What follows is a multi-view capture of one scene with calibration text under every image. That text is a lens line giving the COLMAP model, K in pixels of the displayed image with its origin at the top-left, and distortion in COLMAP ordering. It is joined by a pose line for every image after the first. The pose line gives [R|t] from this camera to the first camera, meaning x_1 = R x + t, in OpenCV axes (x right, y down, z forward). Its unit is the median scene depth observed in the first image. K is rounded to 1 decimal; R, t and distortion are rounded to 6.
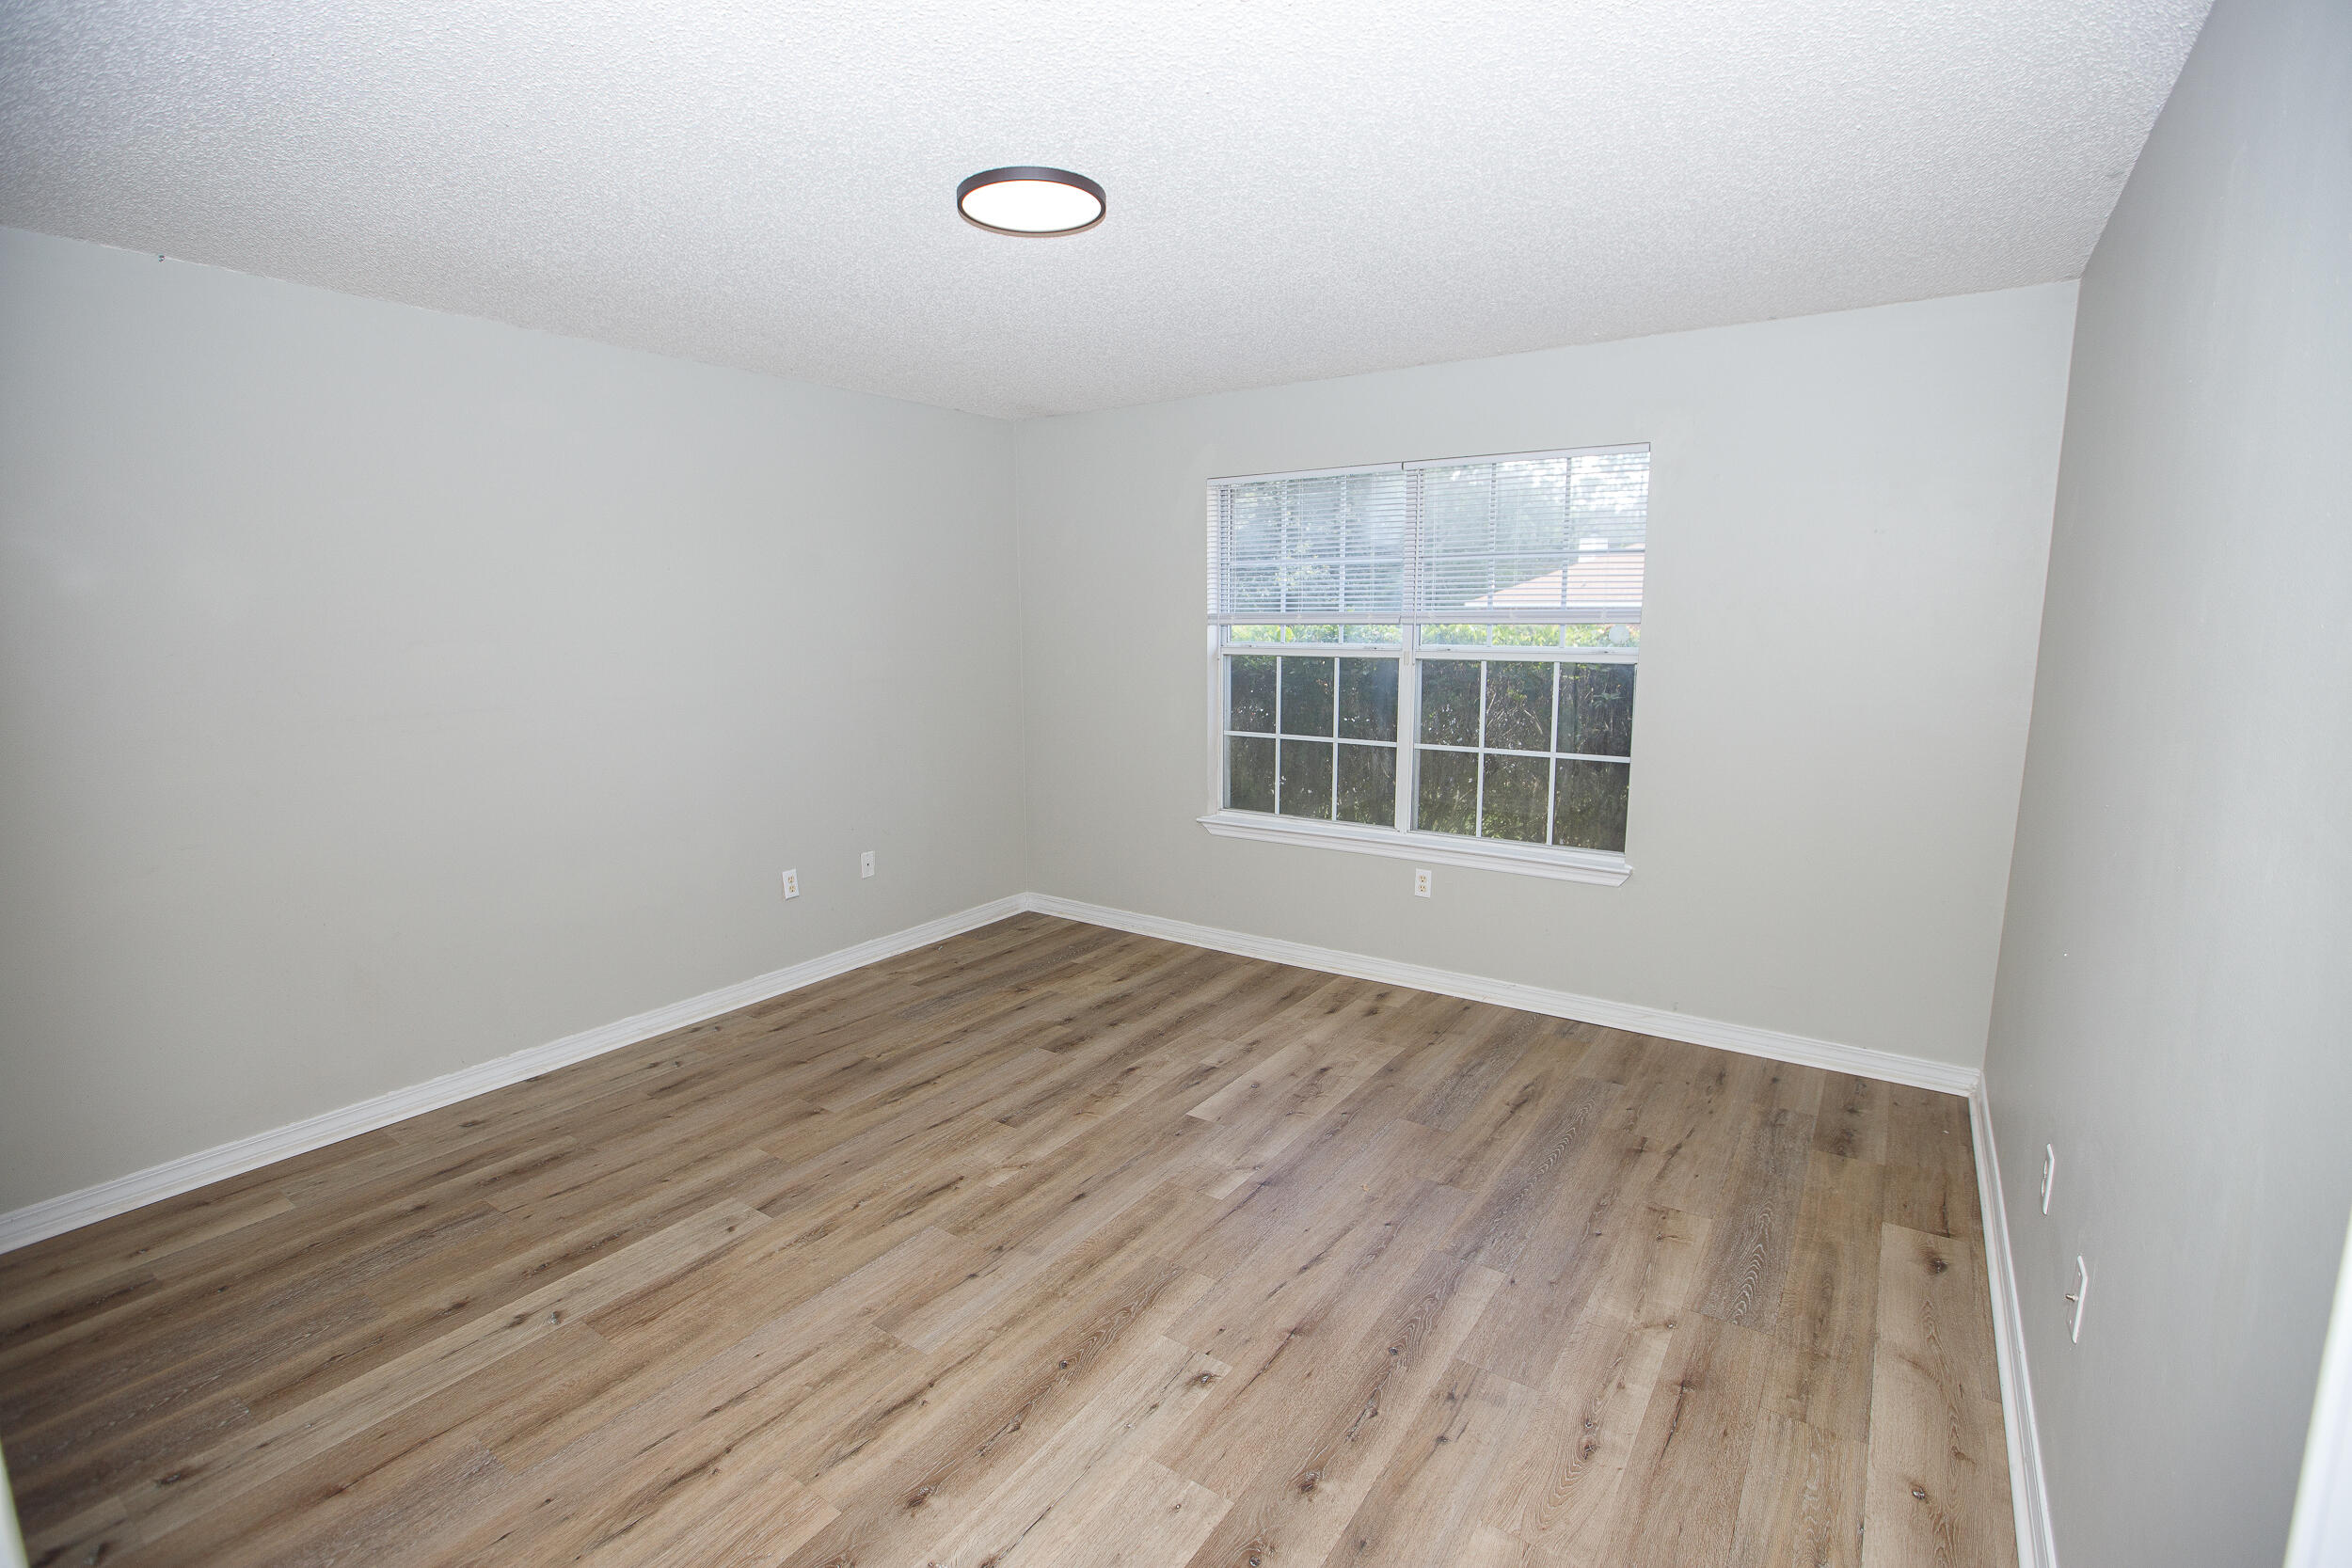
lens RADIAL K [[1062.2, 0, 1176.0], [0, 1062.2, 784.0], [0, 0, 1]] dist [-0.000193, 0.000467]
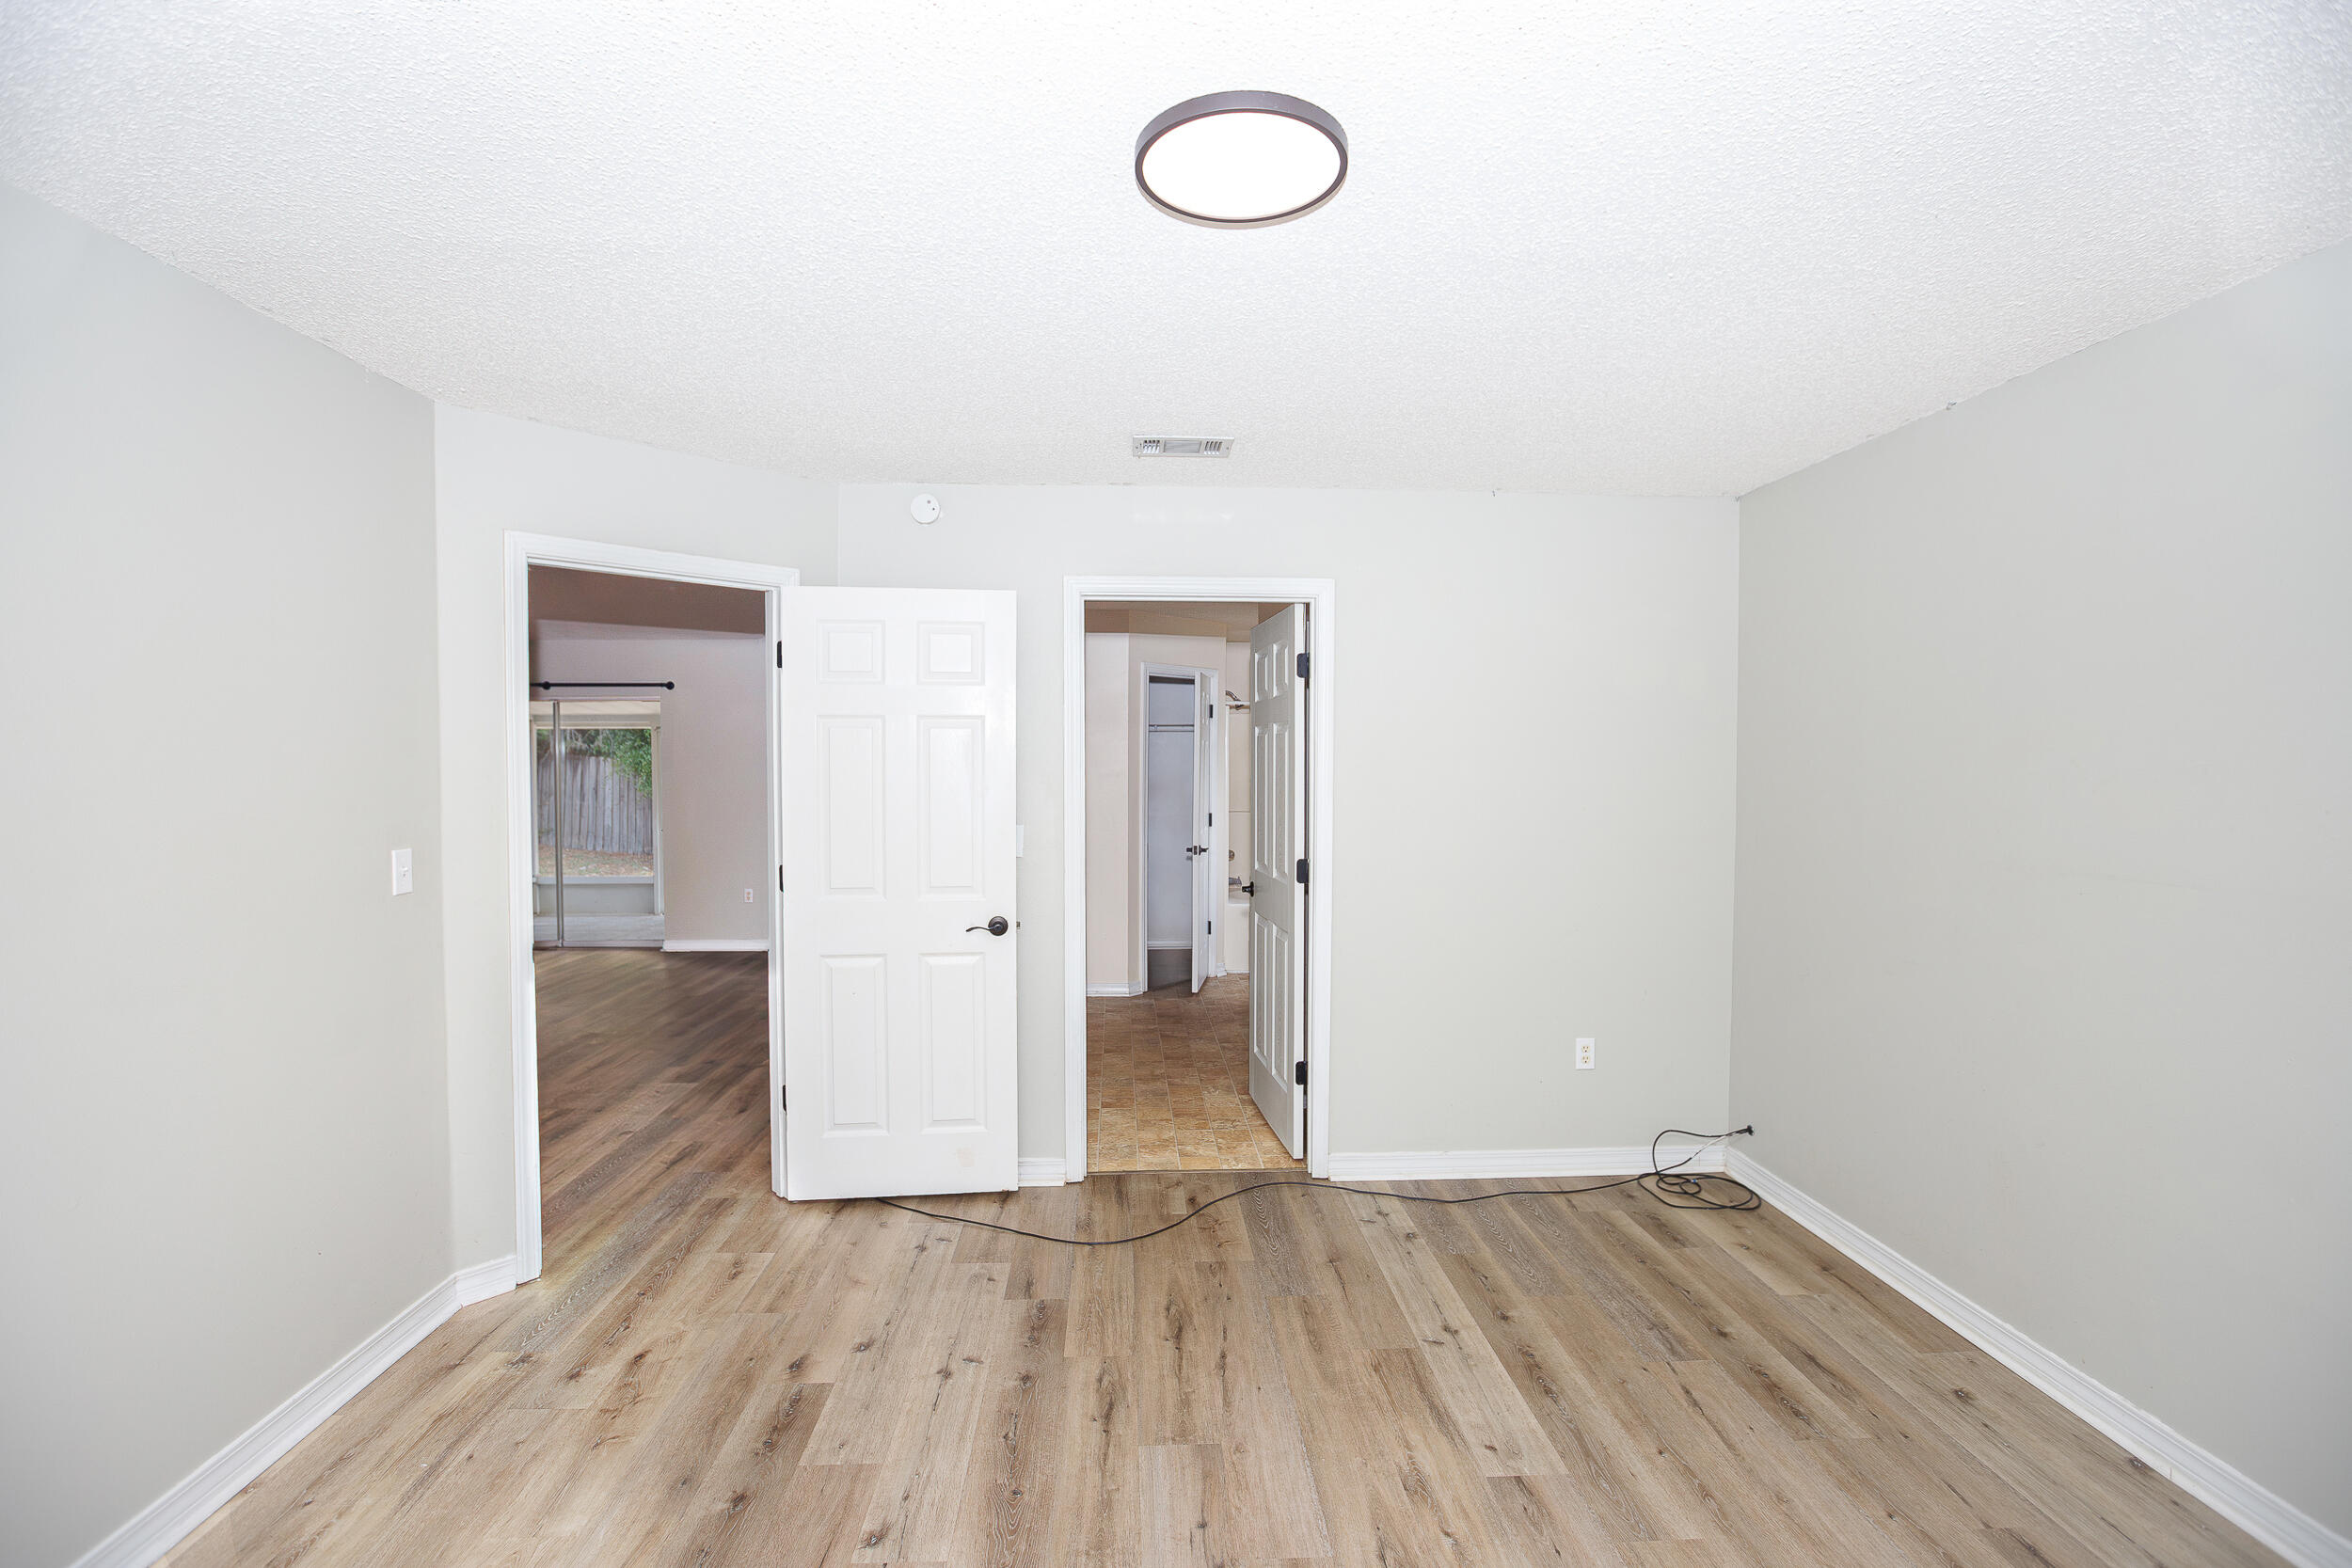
lens RADIAL K [[1062.2, 0, 1176.0], [0, 1062.2, 784.0], [0, 0, 1]] dist [-0.000193, 0.000467]
pose [[-0.783175, 0.030069, -0.621074, 0.372657], [-0.084740, 0.984350, 0.154515, -0.278534], [0.616000, 0.173642, -0.768370, 1.703599]]
